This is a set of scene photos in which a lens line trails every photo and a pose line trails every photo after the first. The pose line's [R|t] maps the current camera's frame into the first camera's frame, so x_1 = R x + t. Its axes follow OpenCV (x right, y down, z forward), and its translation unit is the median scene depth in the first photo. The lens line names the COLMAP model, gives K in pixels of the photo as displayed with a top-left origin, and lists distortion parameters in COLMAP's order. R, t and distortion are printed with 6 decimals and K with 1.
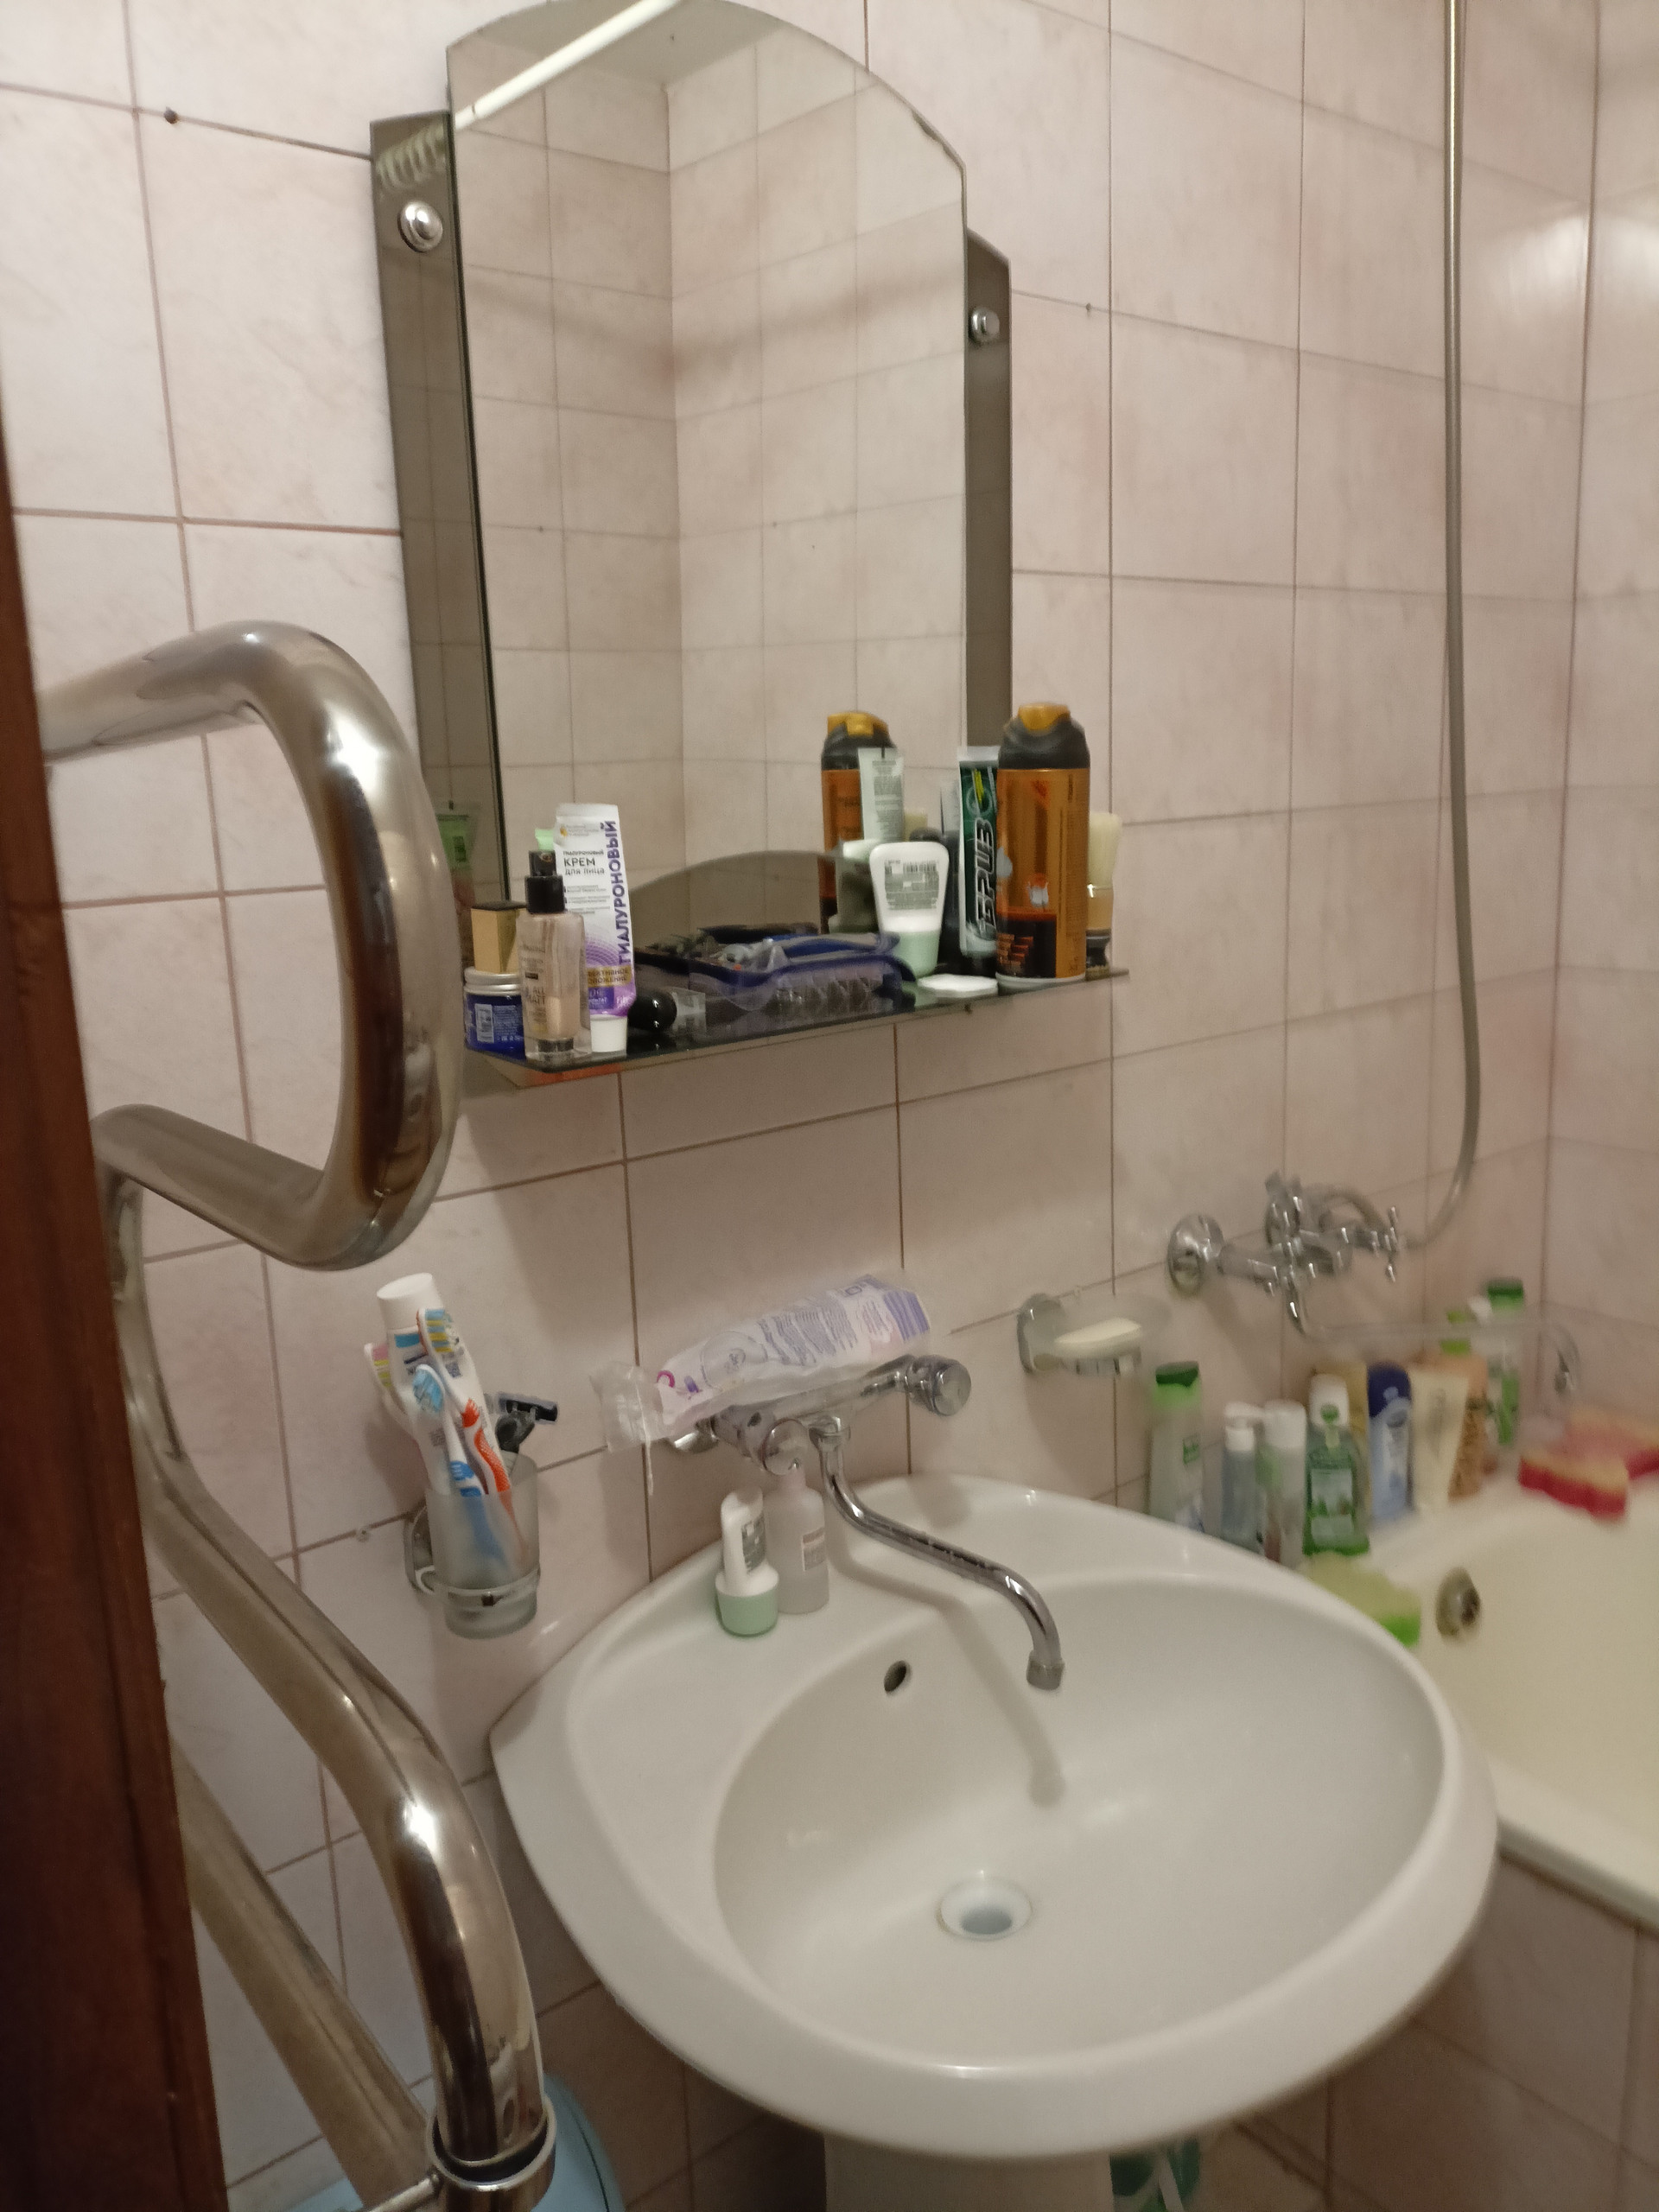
lens RADIAL K [[1586.1, 0, 829.5], [0, 1586.1, 1106.0], [0, 0, 1]] dist [0.009788, -0.026716]
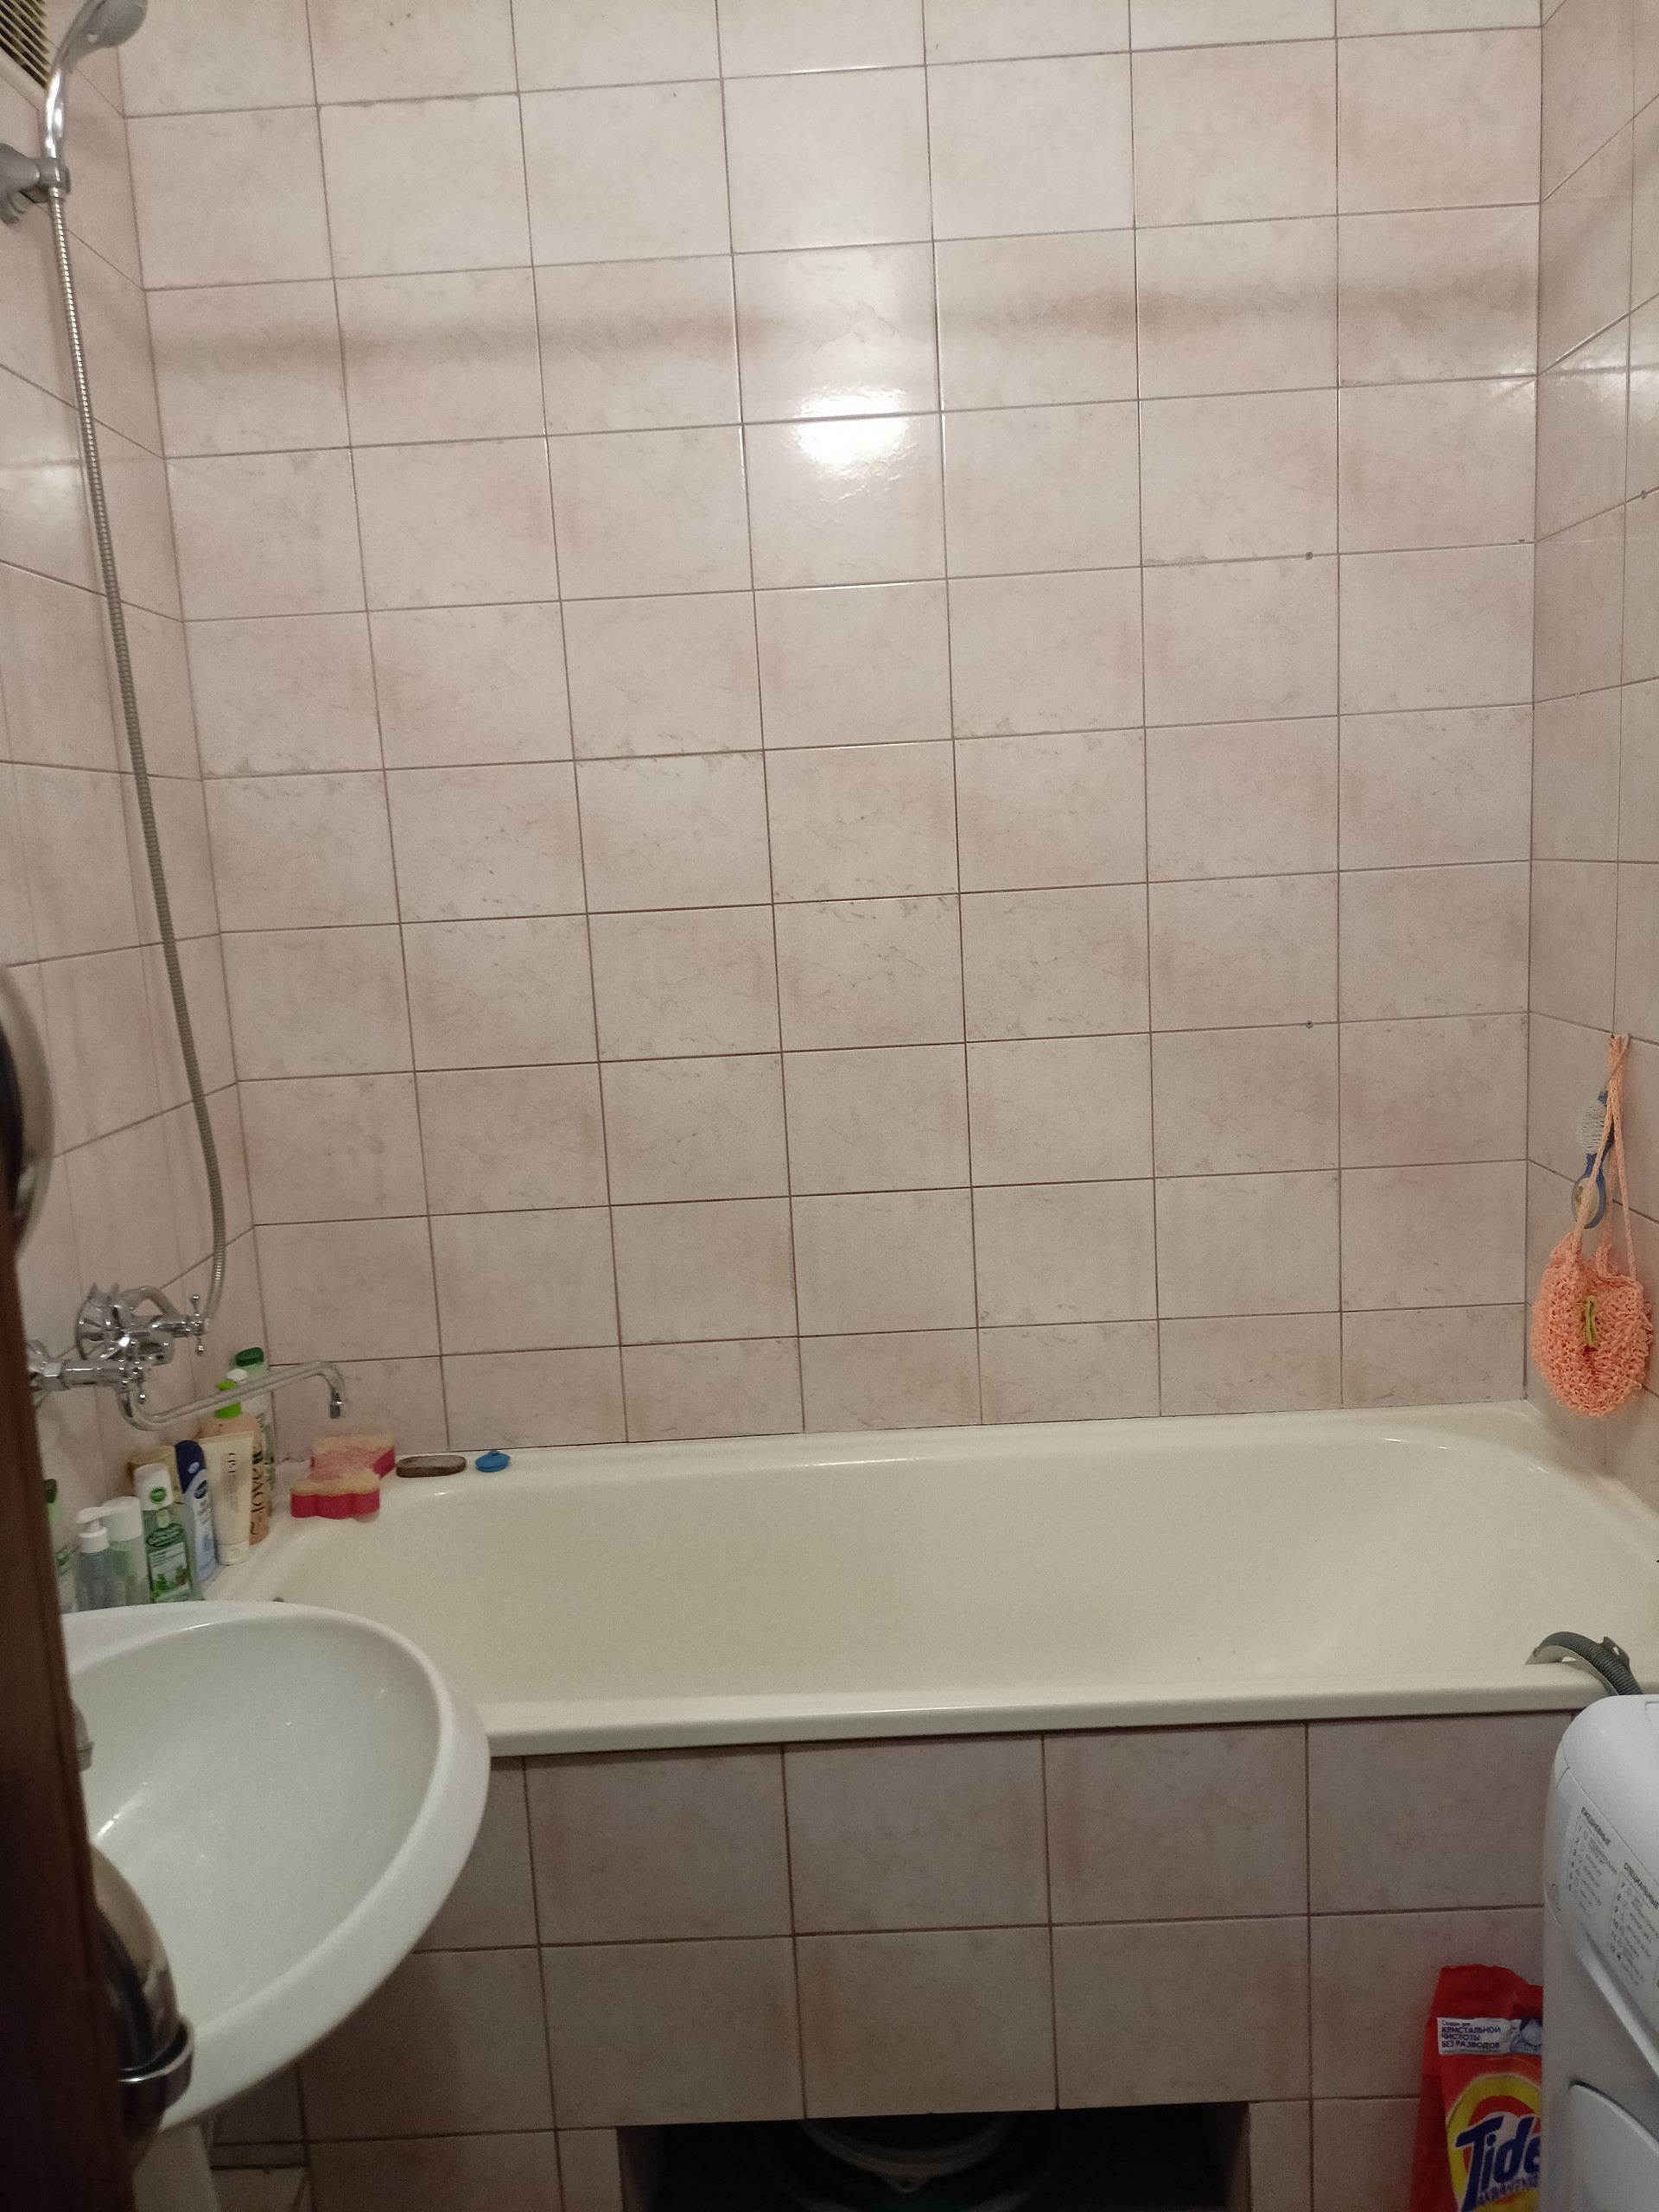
lens RADIAL K [[1586.1, 0, 829.5], [0, 1586.1, 1106.0], [0, 0, 1]] dist [0.009788, -0.026716]
pose [[0.617630, -0.127012, 0.776145, -0.205758], [0.183901, 0.982838, 0.014494, -0.002669], [-0.764665, 0.133782, 0.630388, -0.087448]]
